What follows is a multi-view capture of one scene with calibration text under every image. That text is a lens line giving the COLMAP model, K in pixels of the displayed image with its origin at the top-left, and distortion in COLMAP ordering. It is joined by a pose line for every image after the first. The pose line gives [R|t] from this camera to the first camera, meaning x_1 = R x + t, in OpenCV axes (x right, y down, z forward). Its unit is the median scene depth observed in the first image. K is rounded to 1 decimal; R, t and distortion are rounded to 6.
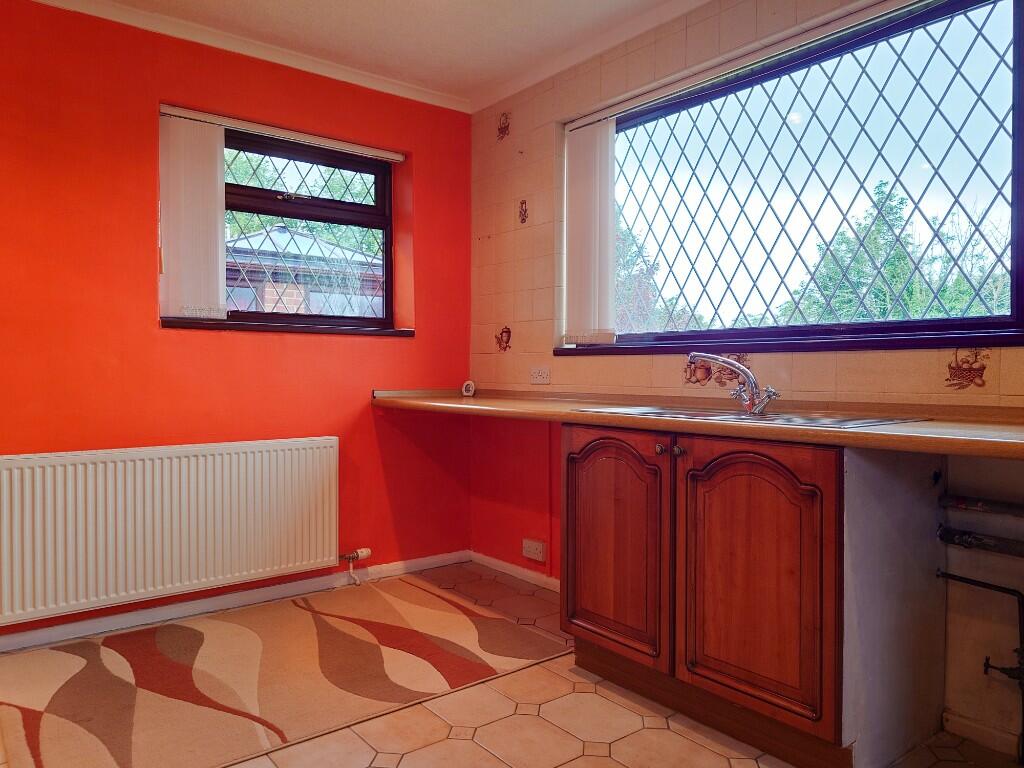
lens RADIAL K [[722.0, 0, 506.0], [0, 722.0, 379.0], [0, 0, 1]] dist [0.000193, -0.000024]
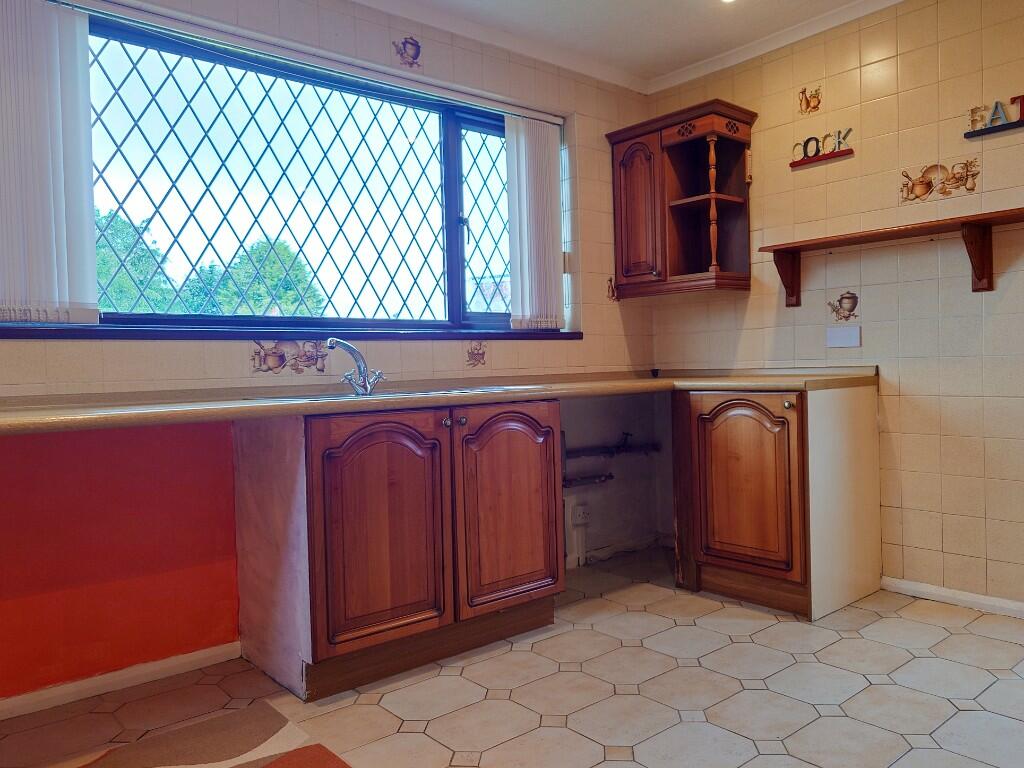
lens RADIAL K [[722.0, 0, 506.3], [0, 722.0, 385.1], [0, 0, 1]] dist [0.000193, -0.000024]
pose [[0.005058, -0.023571, 0.999709, -0.835185], [0.043509, 0.998781, 0.023329, 0.018498], [-0.999040, 0.043378, 0.006078, 0.847011]]
